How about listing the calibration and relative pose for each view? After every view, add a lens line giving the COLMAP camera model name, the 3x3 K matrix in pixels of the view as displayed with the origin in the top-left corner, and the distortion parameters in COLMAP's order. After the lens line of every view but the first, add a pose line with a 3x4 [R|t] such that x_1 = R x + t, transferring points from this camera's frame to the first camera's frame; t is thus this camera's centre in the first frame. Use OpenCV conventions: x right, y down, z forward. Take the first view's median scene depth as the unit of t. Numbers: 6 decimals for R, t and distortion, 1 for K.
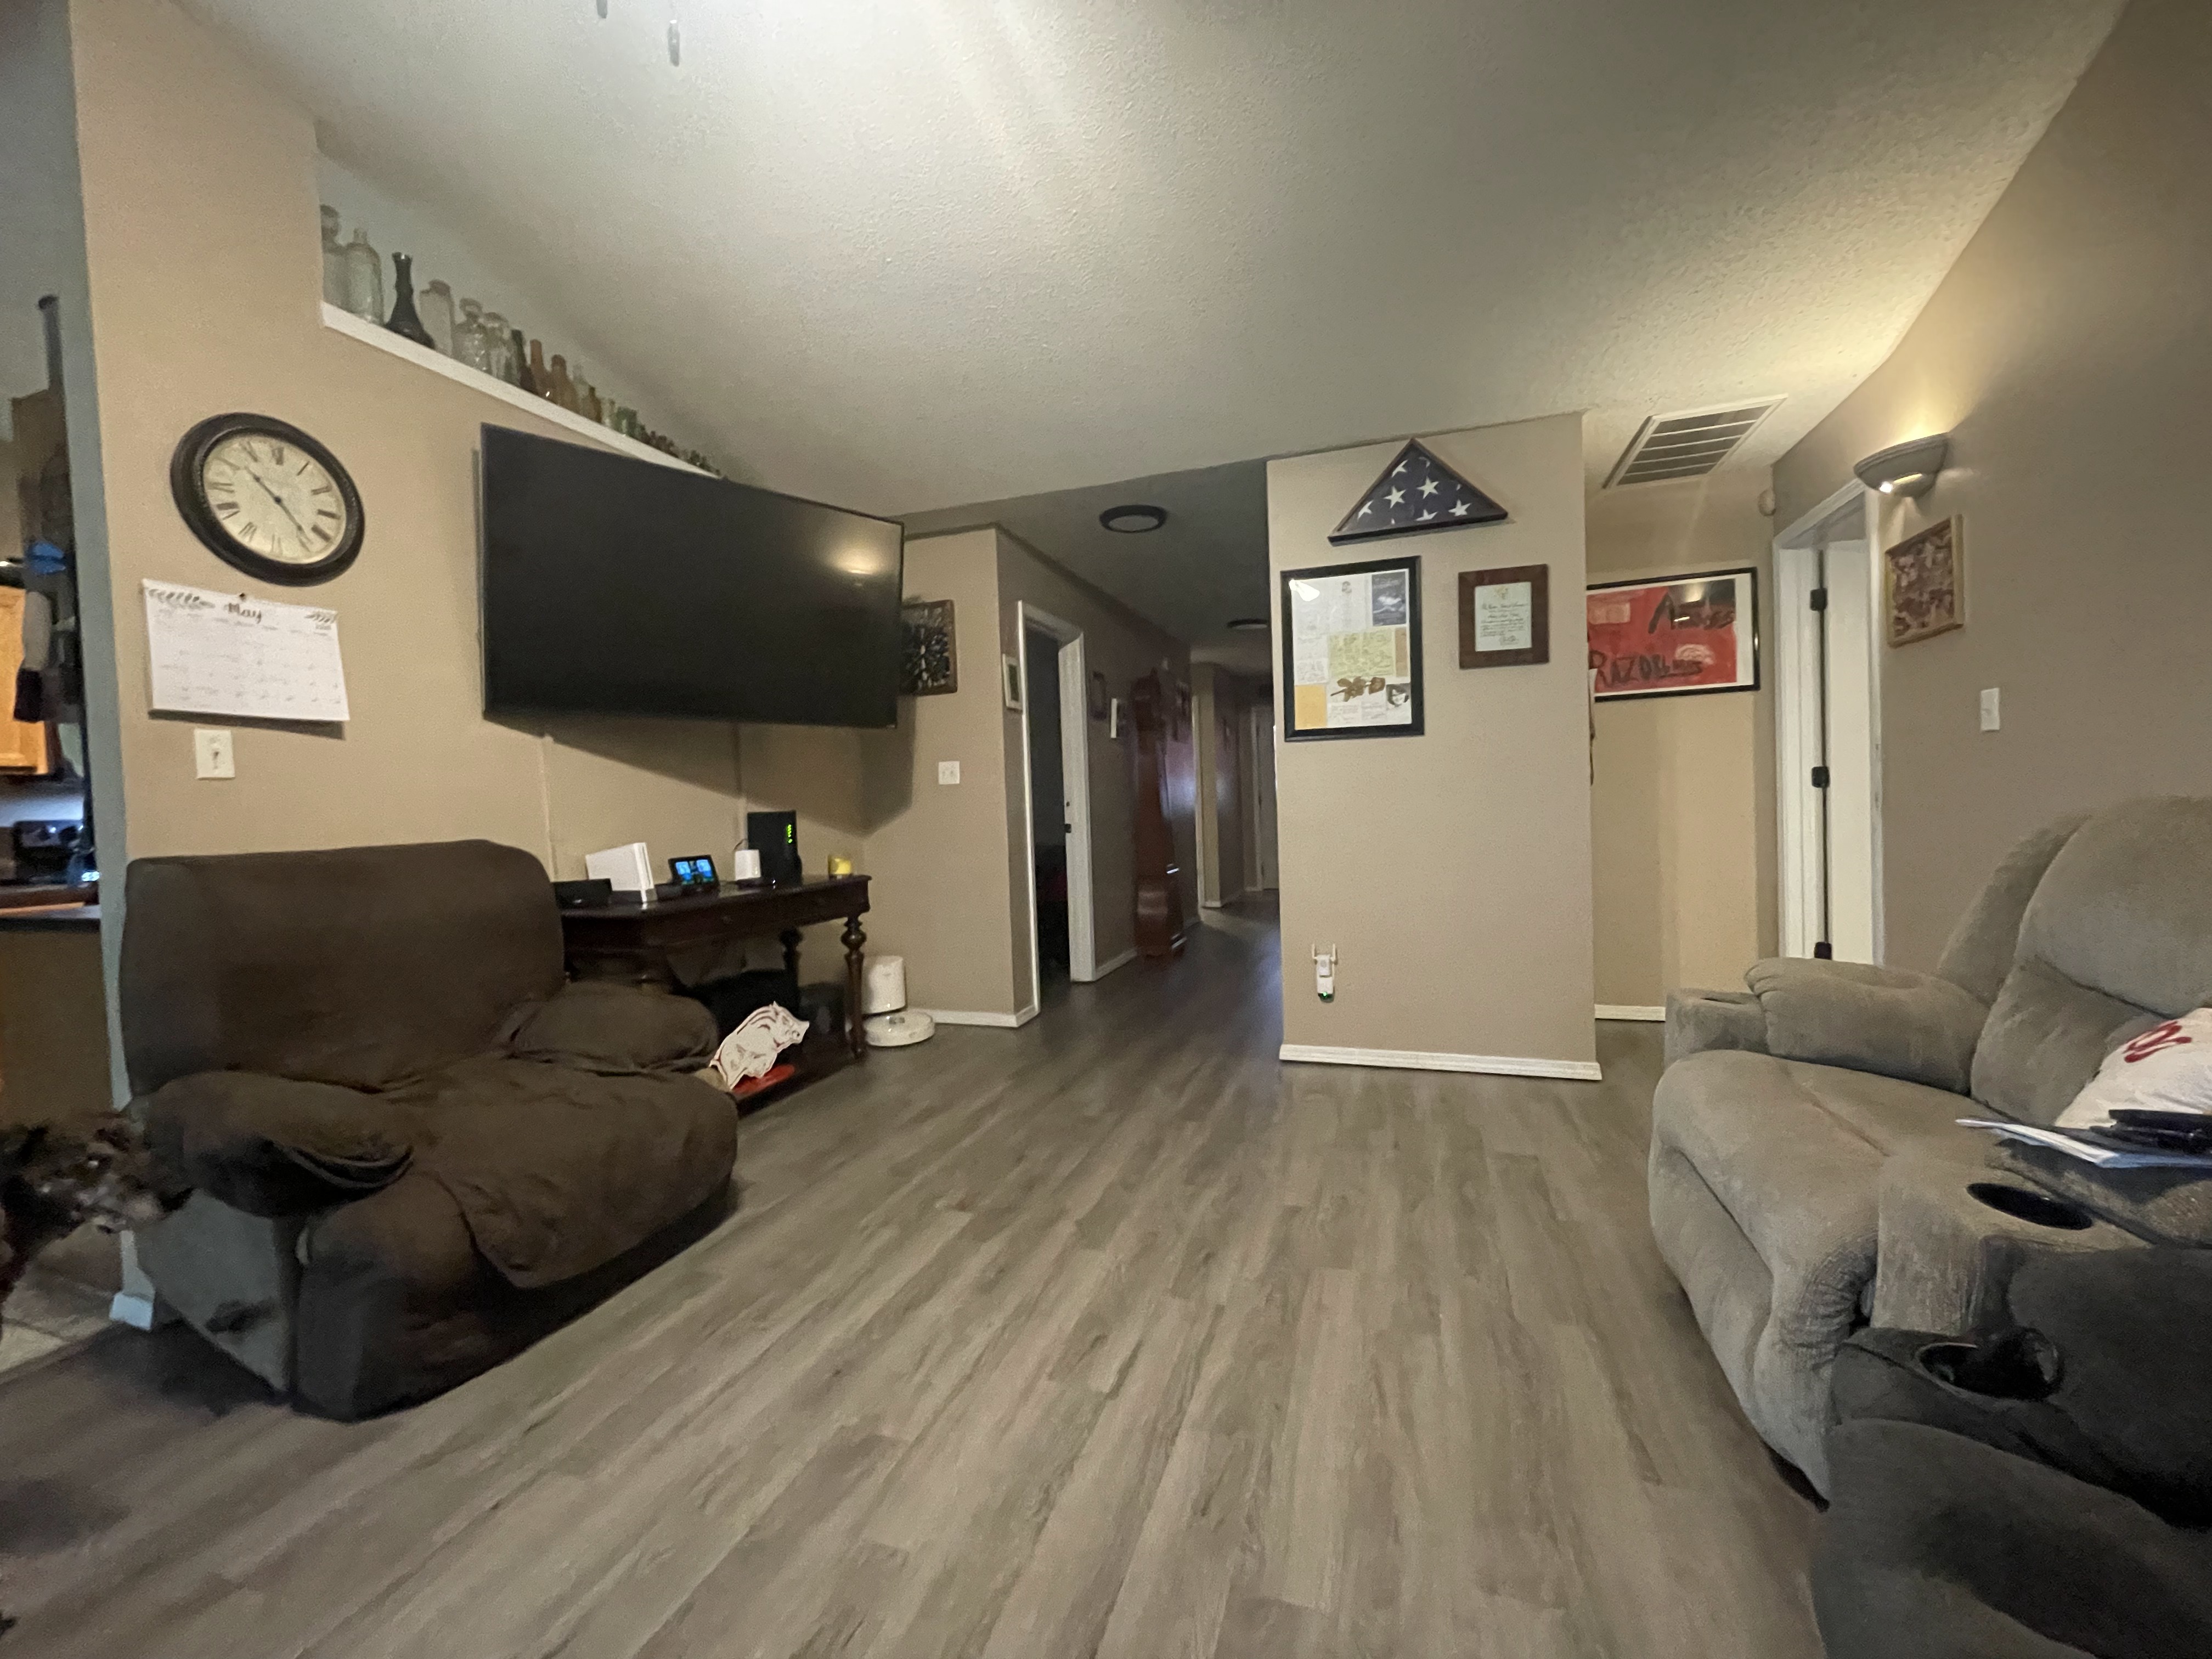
lens RADIAL K [[895.8, 0, 1104.2], [0, 895.8, 826.7], [0, 0, 1]] dist [-0.001592, -0.000605]
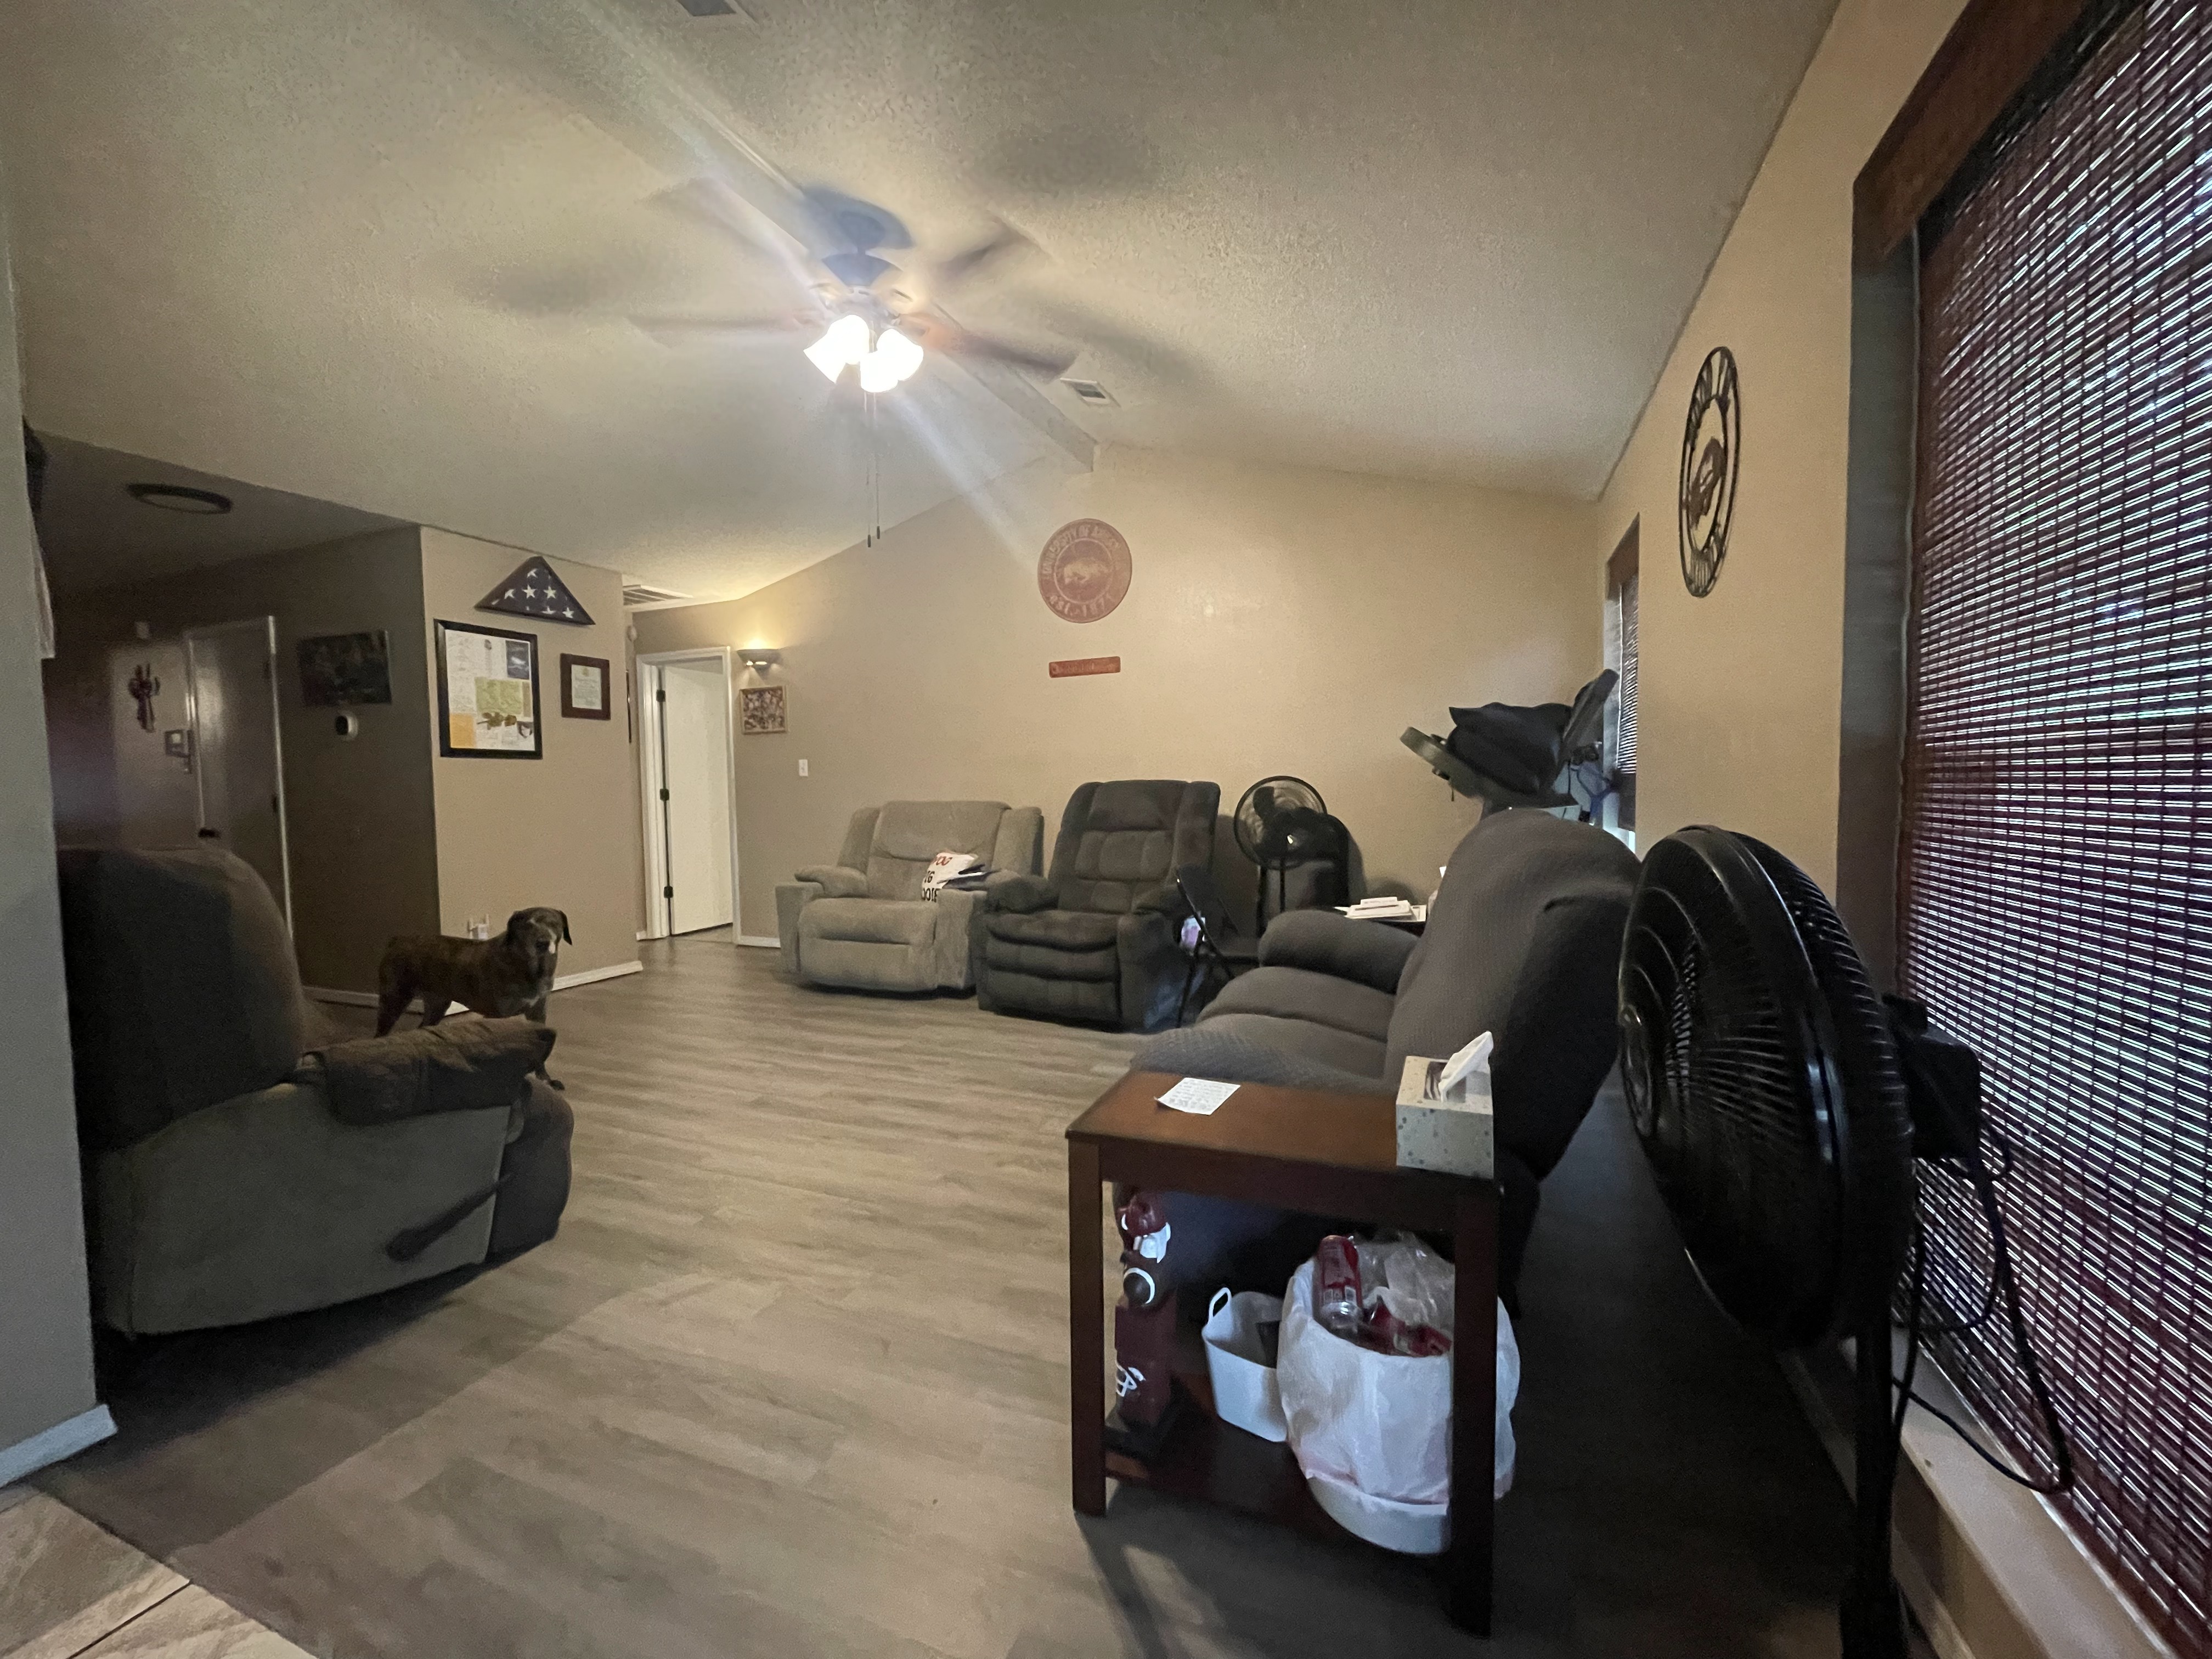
lens RADIAL K [[895.8, 0, 1104.2], [0, 895.8, 826.7], [0, 0, 1]] dist [-0.001592, -0.000605]
pose [[0.049365, -0.014204, 0.998680, -1.070627], [0.041967, 0.999045, 0.012135, 0.027620], [-0.997899, 0.041313, 0.049914, 0.029937]]
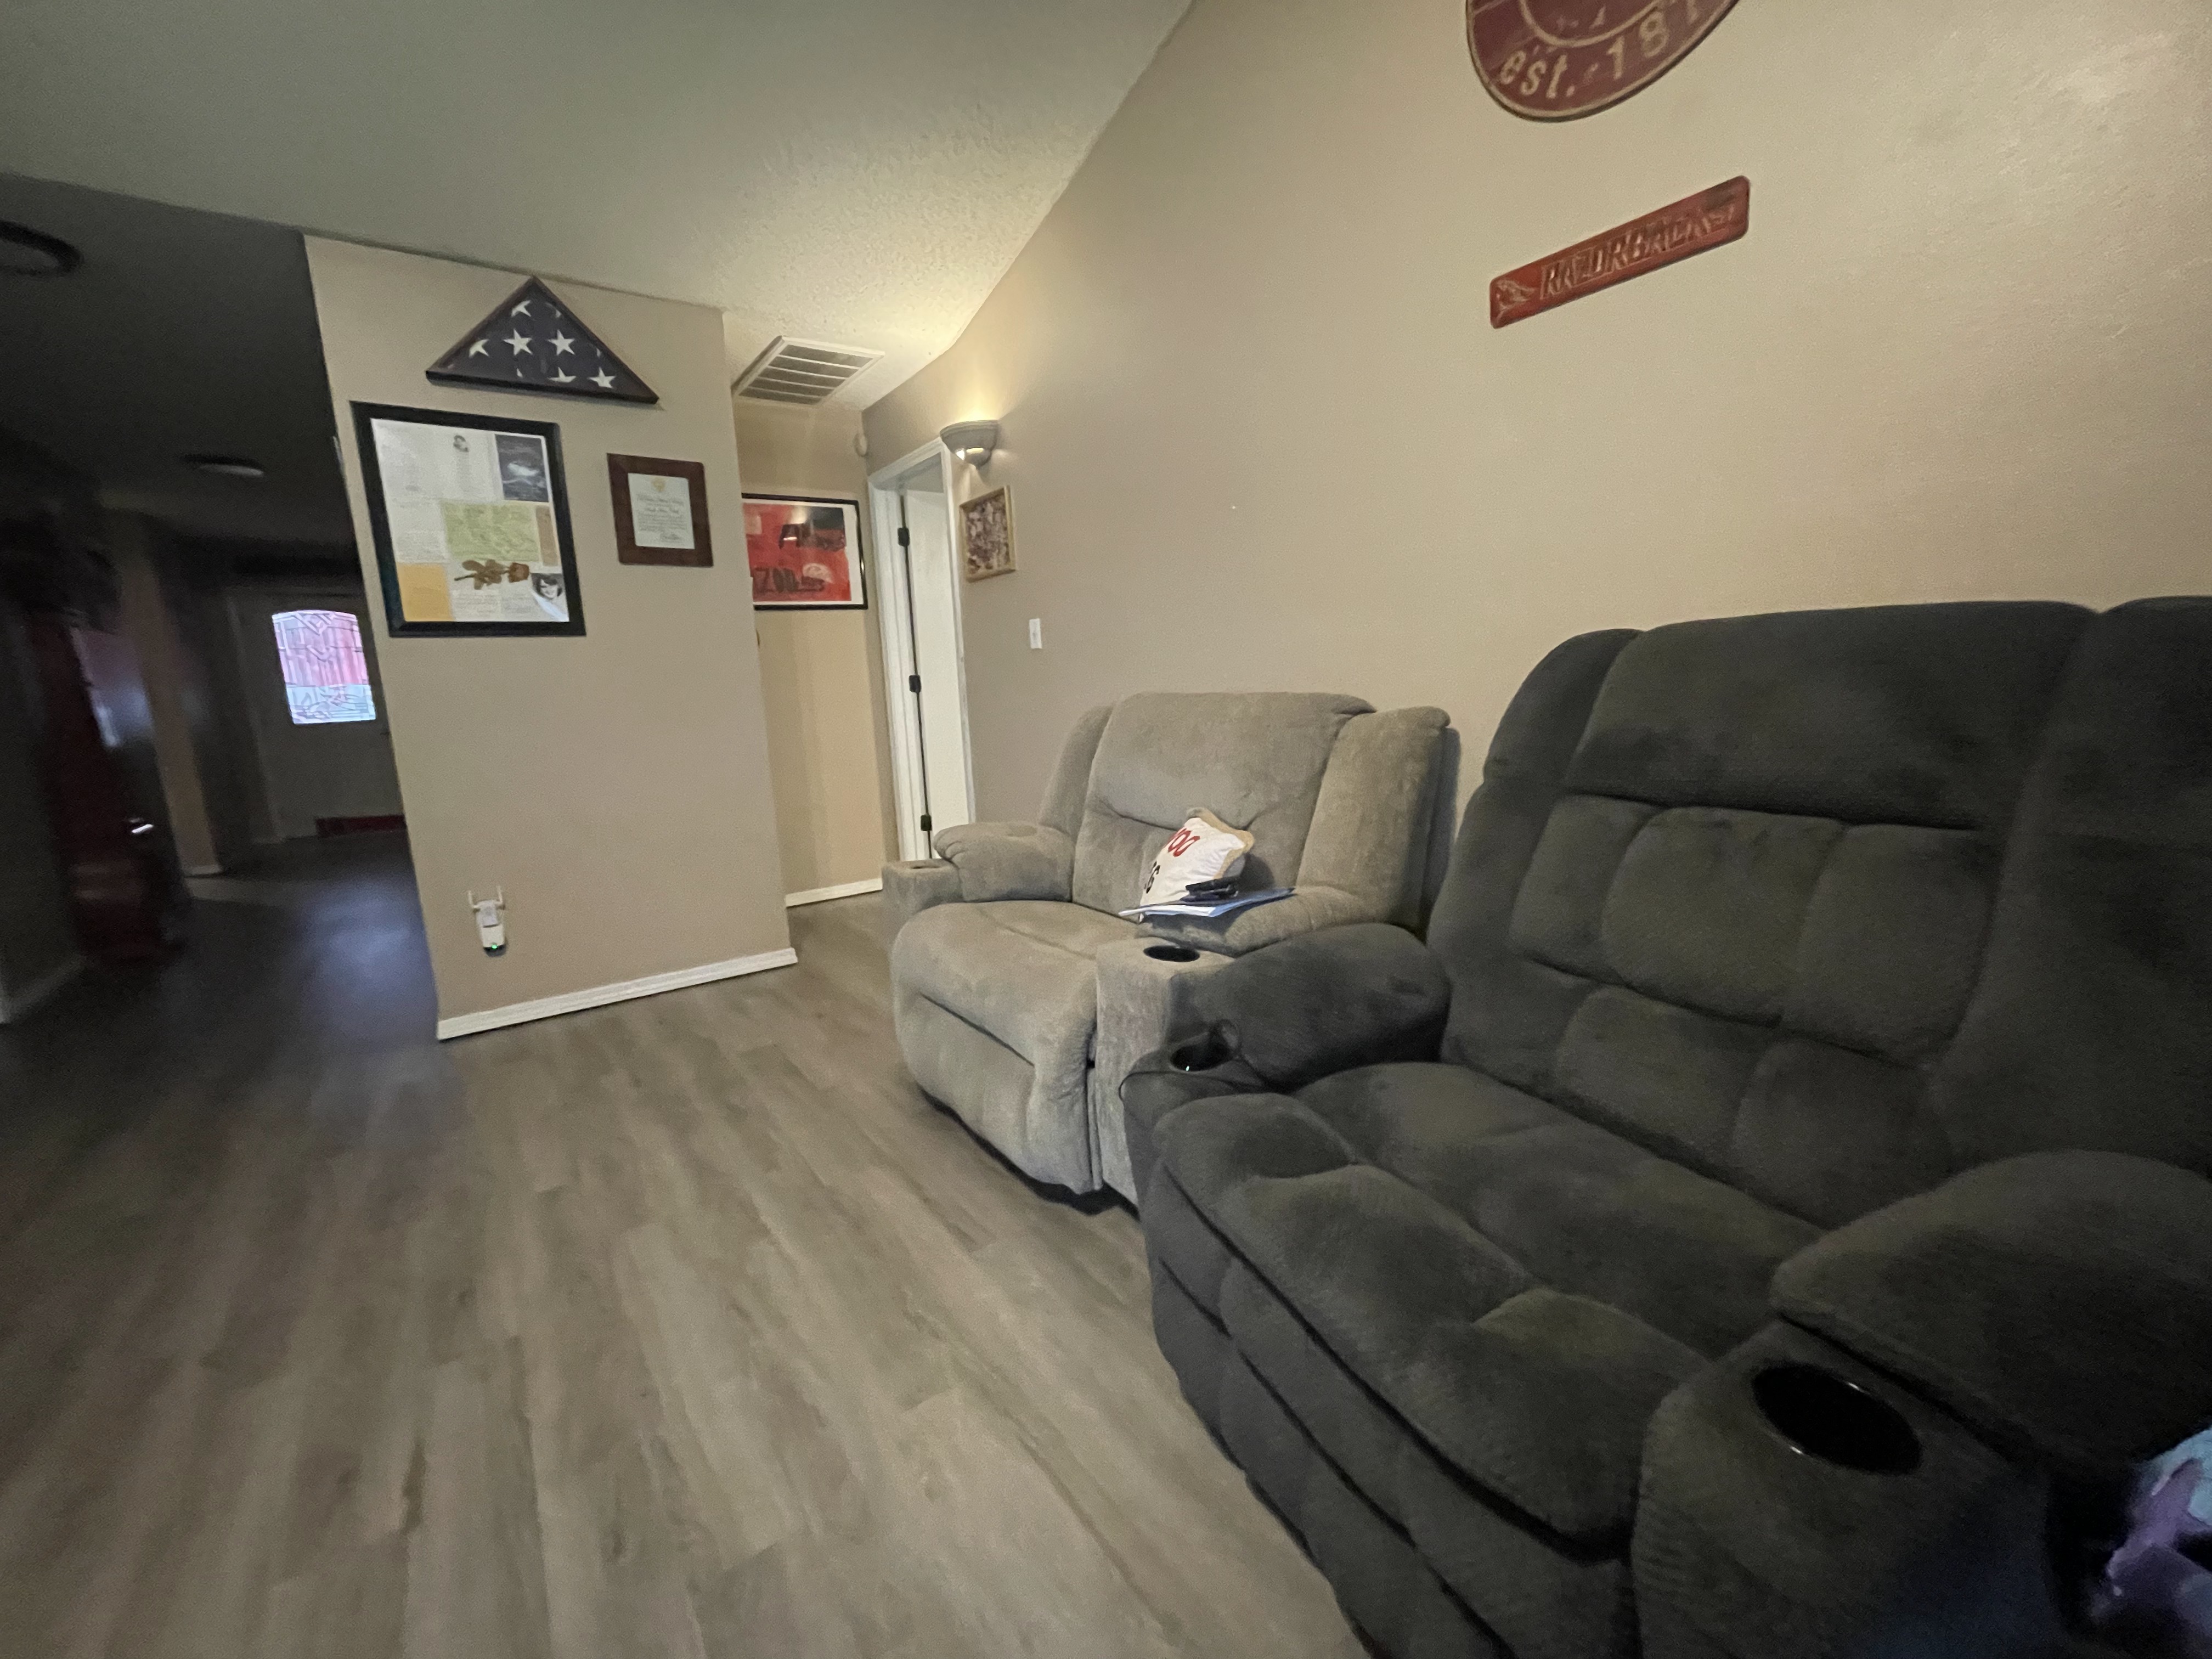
lens RADIAL K [[895.8, 0, 1104.2], [0, 895.8, 826.7], [0, 0, 1]] dist [-0.001592, -0.000605]
pose [[0.576010, -0.128720, 0.807245, -0.090993], [0.048114, 0.991151, 0.123713, 0.000522], [-0.816025, -0.032421, 0.577106, 0.063459]]
